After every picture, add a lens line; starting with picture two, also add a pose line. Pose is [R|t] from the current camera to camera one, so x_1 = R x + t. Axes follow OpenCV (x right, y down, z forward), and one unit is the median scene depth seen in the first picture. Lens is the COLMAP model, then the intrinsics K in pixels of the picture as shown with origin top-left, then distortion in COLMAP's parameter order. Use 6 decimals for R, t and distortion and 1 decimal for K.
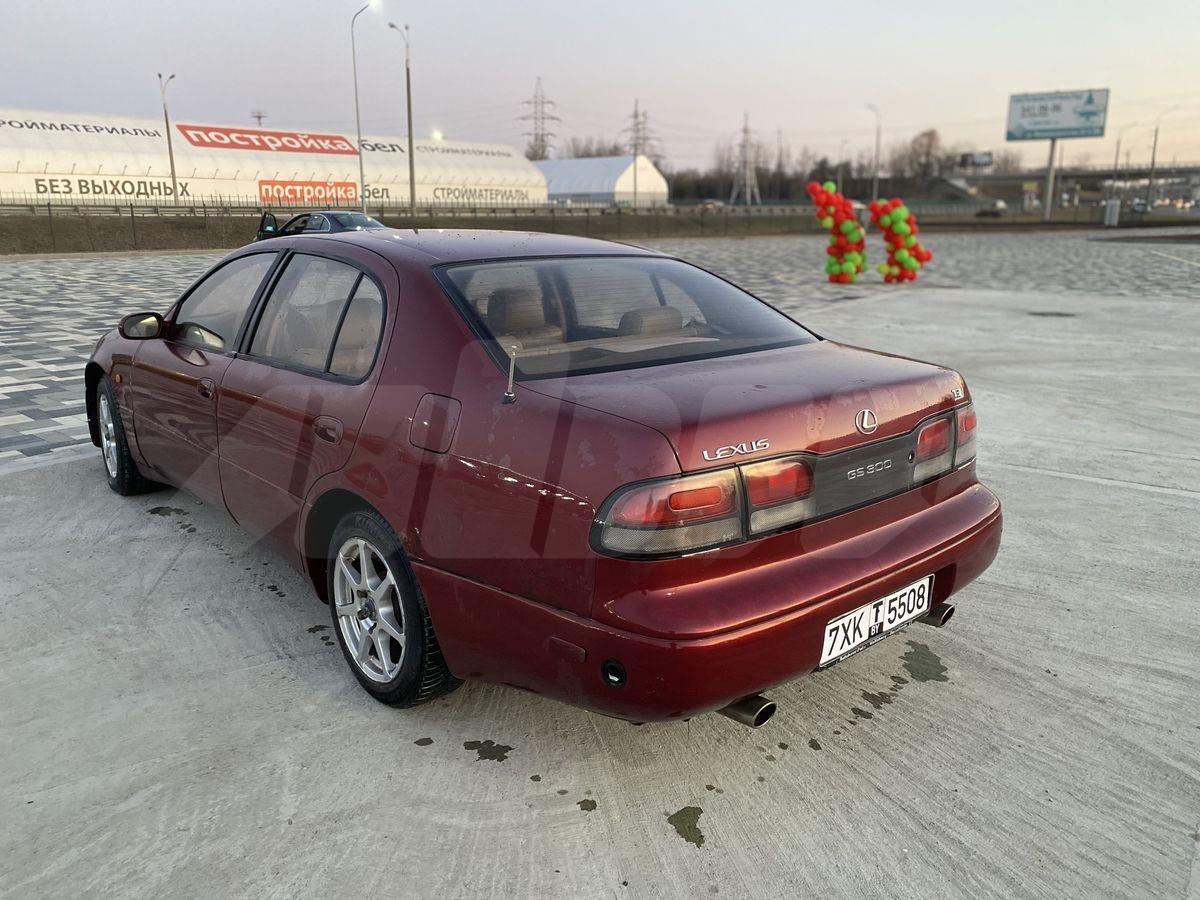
lens RADIAL K [[904.2, 0, 592.6], [0, 904.2, 446.3], [0, 0, 1]] dist [0.025344, -0.019365]
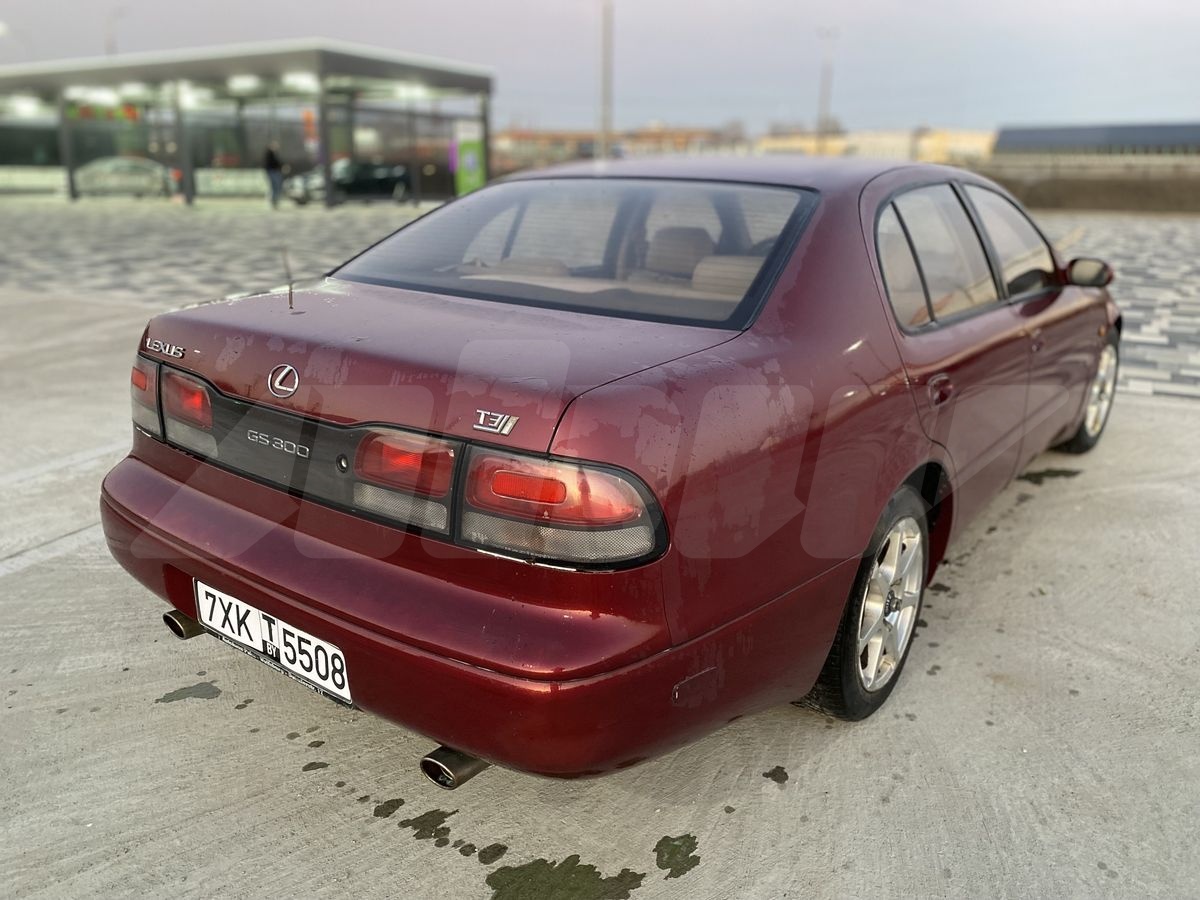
lens RADIAL K [[904.2, 0, 605.5], [0, 904.2, 419.3], [0, 0, 1]] dist [0.025344, -0.019365]
pose [[0.214322, 0.259638, -0.941623, 0.895215], [-0.245757, 0.947346, 0.205279, -0.181354], [0.945341, 0.187414, 0.266845, 0.875332]]
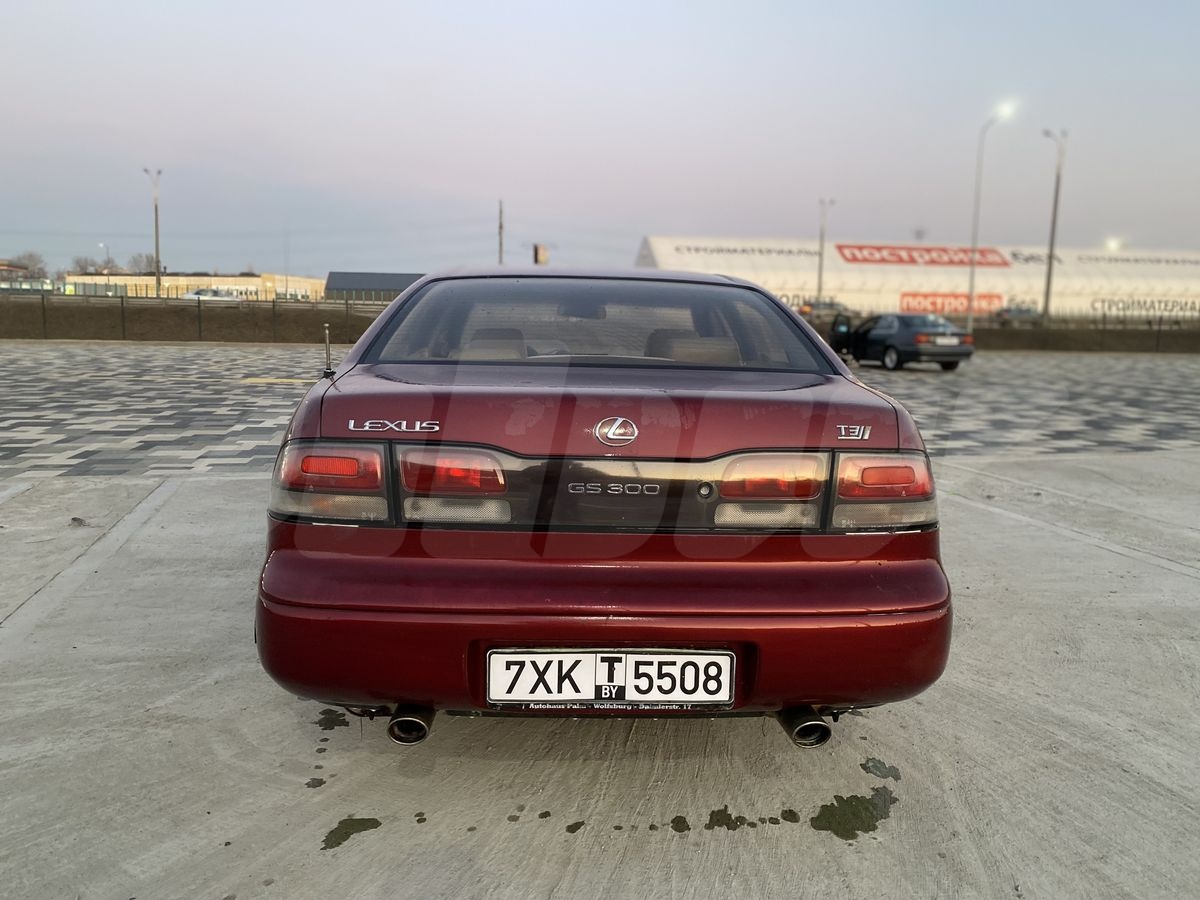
lens RADIAL K [[904.2, 0, 599.5], [0, 904.2, 427.6], [0, 0, 1]] dist [0.025344, -0.019365]
pose [[0.784152, 0.087391, -0.614385, 0.663919], [-0.171632, 0.981958, -0.079383, 0.031714], [0.596363, 0.167696, 0.785003, 0.276836]]
